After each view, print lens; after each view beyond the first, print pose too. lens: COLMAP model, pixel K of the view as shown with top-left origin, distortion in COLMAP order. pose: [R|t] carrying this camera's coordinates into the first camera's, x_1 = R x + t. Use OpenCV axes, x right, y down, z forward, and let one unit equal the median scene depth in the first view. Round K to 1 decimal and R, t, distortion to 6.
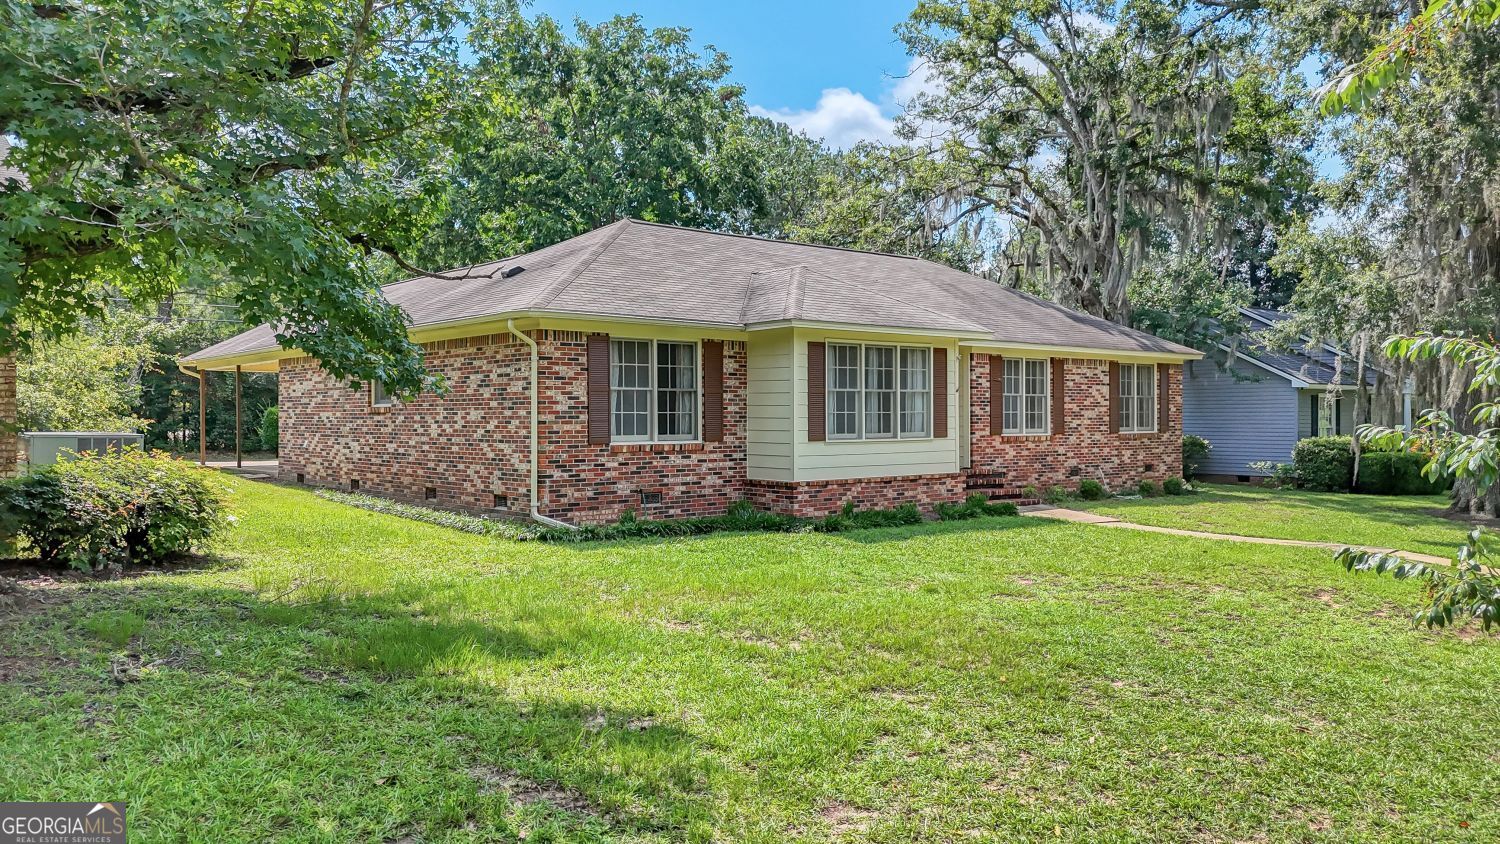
lens RADIAL K [[1113.2, 0, 750.0], [0, 1113.2, 422.0], [0, 0, 1]] dist [0.137750, -0.197998]
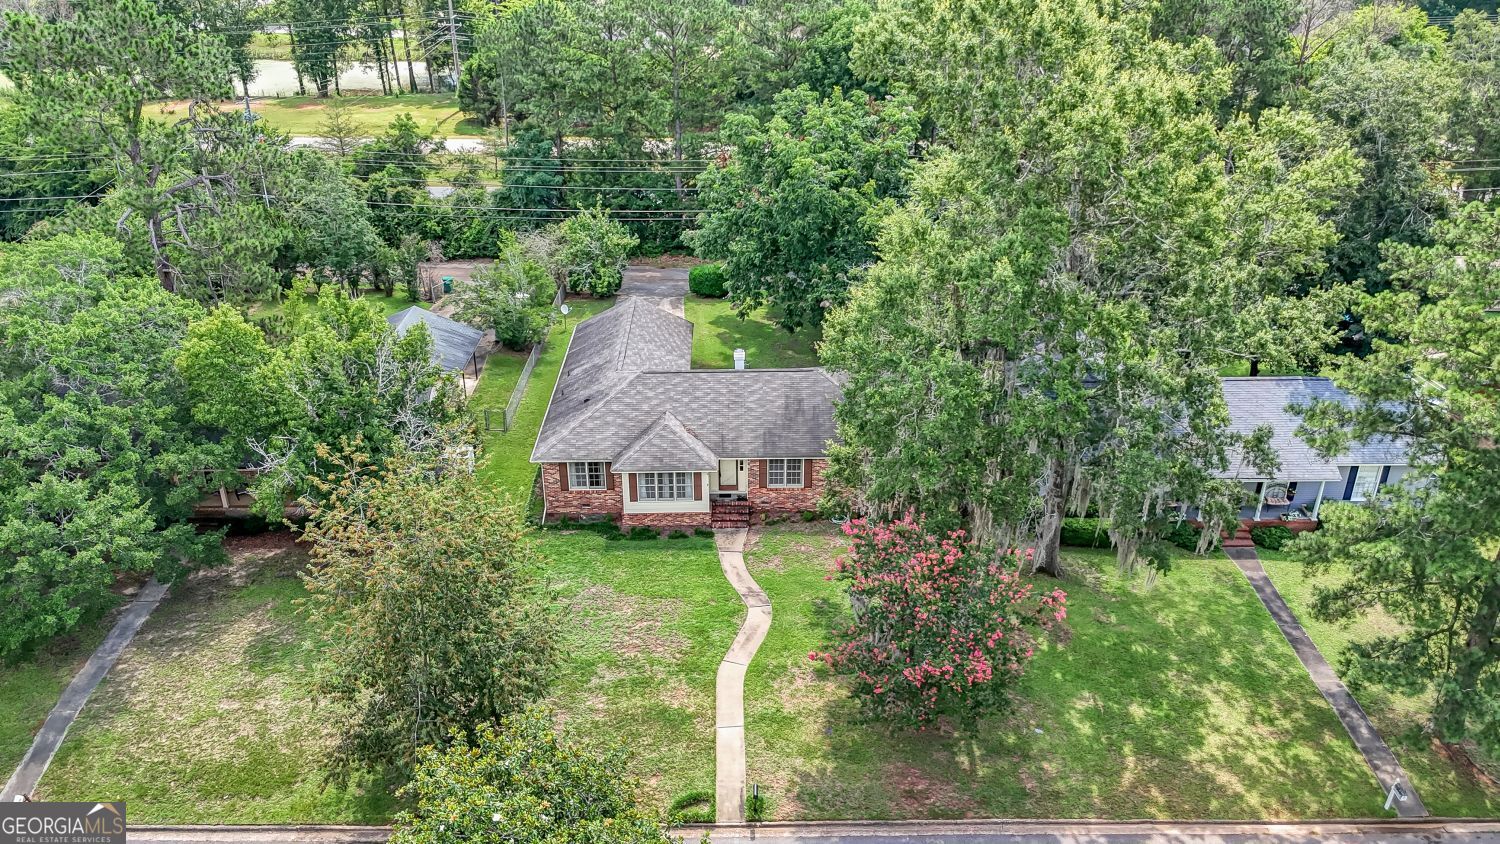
lens RADIAL K [[1113.2, 0, 750.0], [0, 1113.2, 422.0], [0, 0, 1]] dist [0.137750, -0.197998]
pose [[0.770006, 0.285367, -0.570664, 1.871261], [-0.004170, 0.896637, 0.442747, -1.441681], [0.638023, -0.338538, 0.691606, -0.754846]]
